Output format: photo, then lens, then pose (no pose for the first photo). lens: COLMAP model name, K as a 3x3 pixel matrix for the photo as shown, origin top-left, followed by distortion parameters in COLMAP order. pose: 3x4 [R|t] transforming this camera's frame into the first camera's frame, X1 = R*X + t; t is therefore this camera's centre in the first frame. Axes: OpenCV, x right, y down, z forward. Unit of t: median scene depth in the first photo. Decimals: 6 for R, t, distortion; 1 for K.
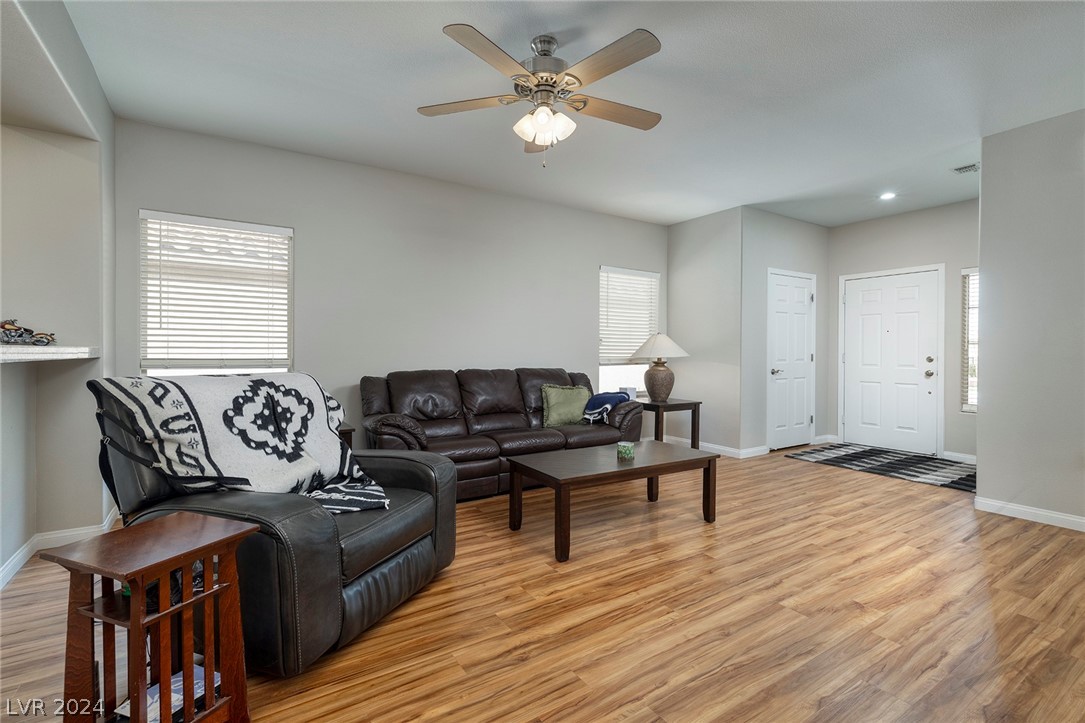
lens RADIAL K [[468.0, 0, 517.0], [0, 468.0, 356.6], [0, 0, 1]] dist [0.005397, -0.002080]
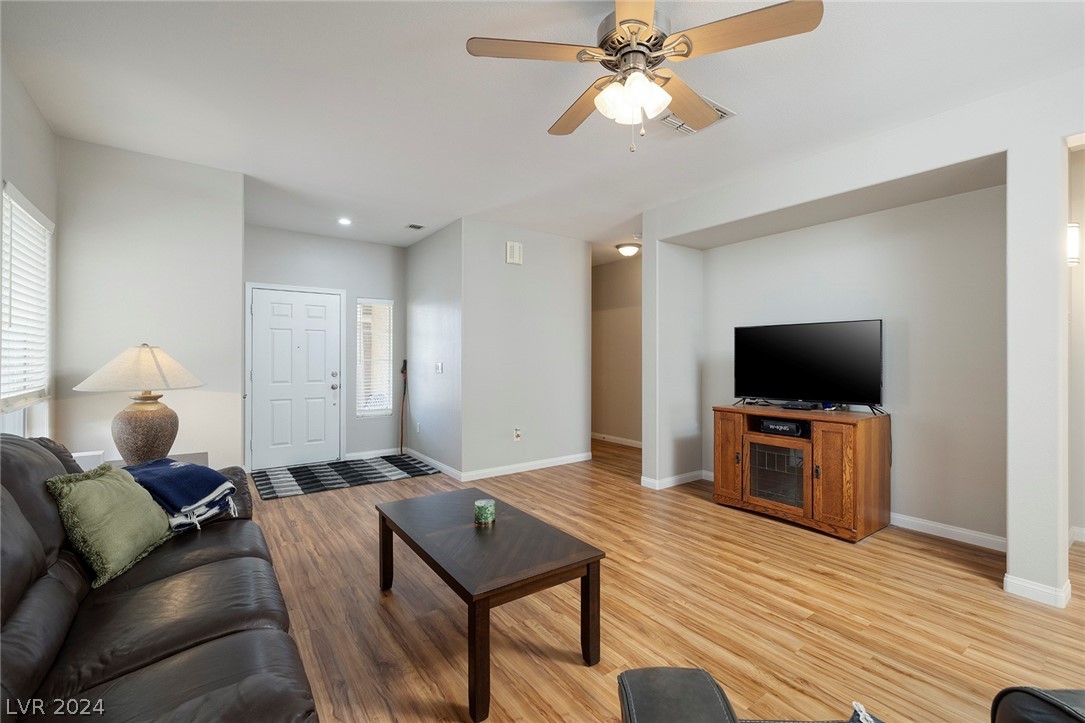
lens RADIAL K [[496.4, 0, 581.1], [0, 496.4, 352.9], [0, 0, 1]] dist [-0.004555, 0.000759]
pose [[-0.145713, 0.007343, 0.989300, -0.810003], [0.010184, 0.999931, -0.005922, -0.070689], [-0.989275, 0.009212, -0.145777, 1.313645]]
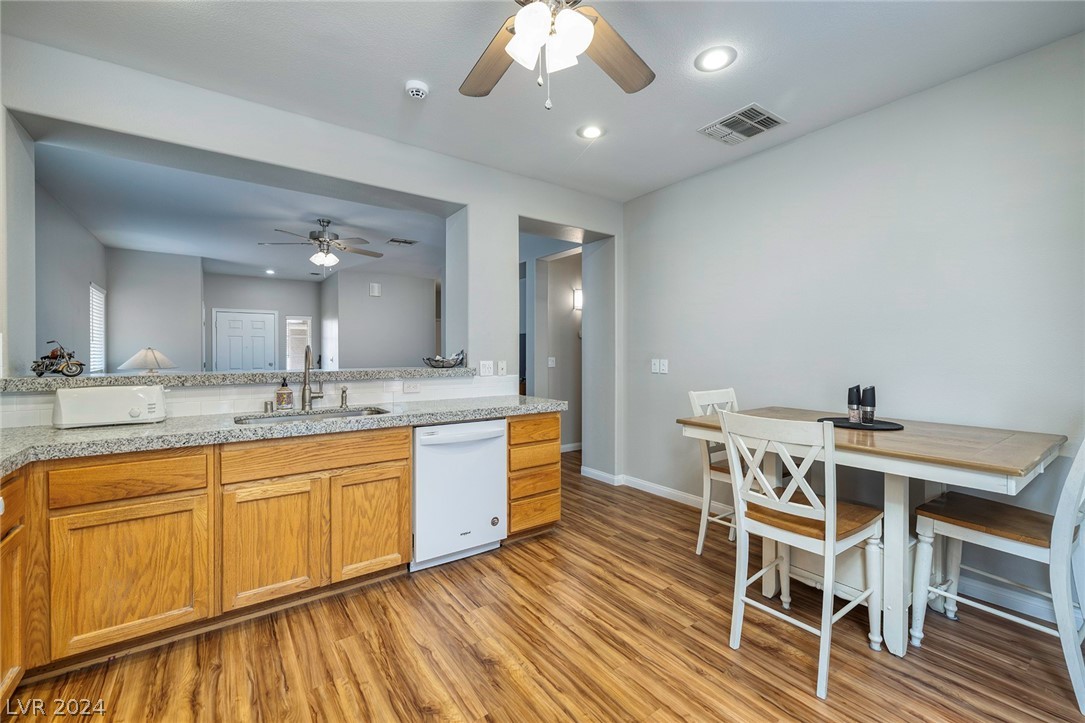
lens RADIAL K [[456.4, 0, 551.8], [0, 456.4, 350.1], [0, 0, 1]] dist [0.012575, 0.000192]
pose [[-0.127531, 0.001963, 0.991833, -2.498569], [0.011738, 0.999931, -0.000470, -0.071448], [-0.991765, 0.011582, -0.127545, 0.148495]]
